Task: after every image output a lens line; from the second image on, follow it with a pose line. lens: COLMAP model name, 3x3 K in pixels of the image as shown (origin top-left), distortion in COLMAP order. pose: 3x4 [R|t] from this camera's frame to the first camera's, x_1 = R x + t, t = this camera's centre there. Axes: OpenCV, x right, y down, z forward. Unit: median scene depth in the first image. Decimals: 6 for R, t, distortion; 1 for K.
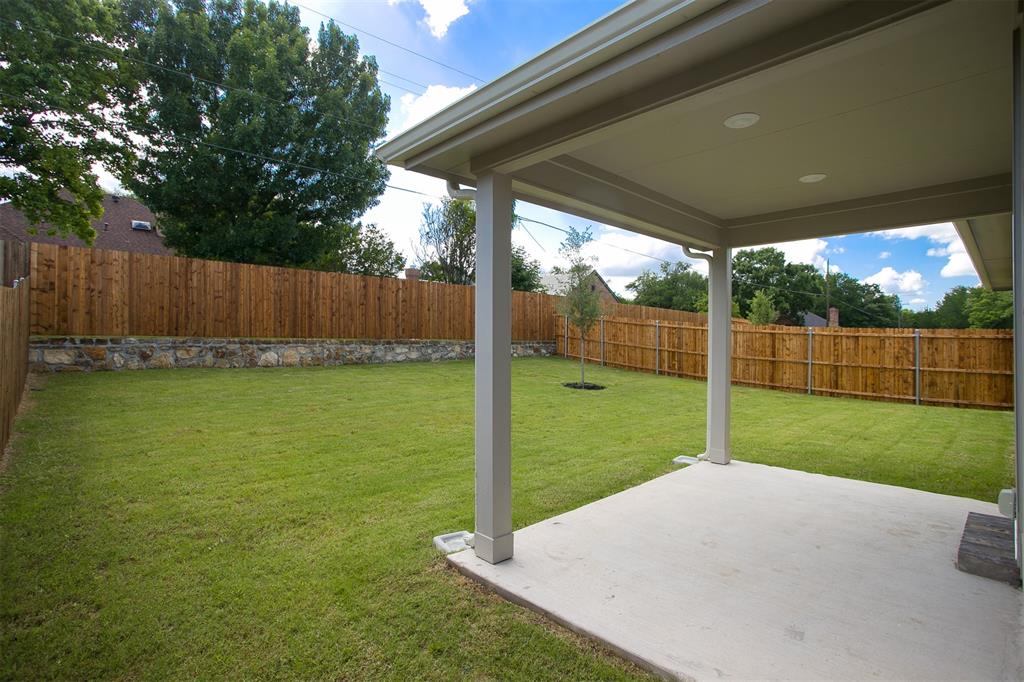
lens RADIAL K [[491.7, 0, 511.1], [0, 491.7, 344.0], [0, 0, 1]] dist [-0.016182, 0.011559]
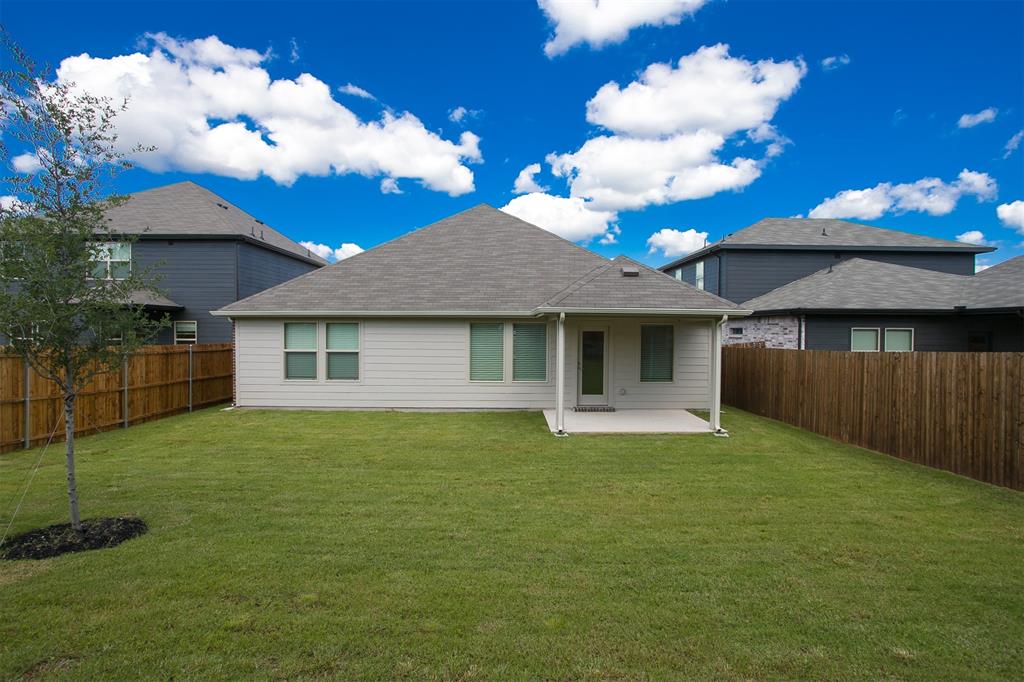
lens RADIAL K [[491.7, 0, 508.1], [0, 491.7, 334.3], [0, 0, 1]] dist [-0.016182, 0.011559]
pose [[-0.731640, -0.015214, 0.681522, -0.293183], [-0.008342, 0.999876, 0.013365, -0.062470], [-0.681640, 0.004093, -0.731676, 1.033511]]
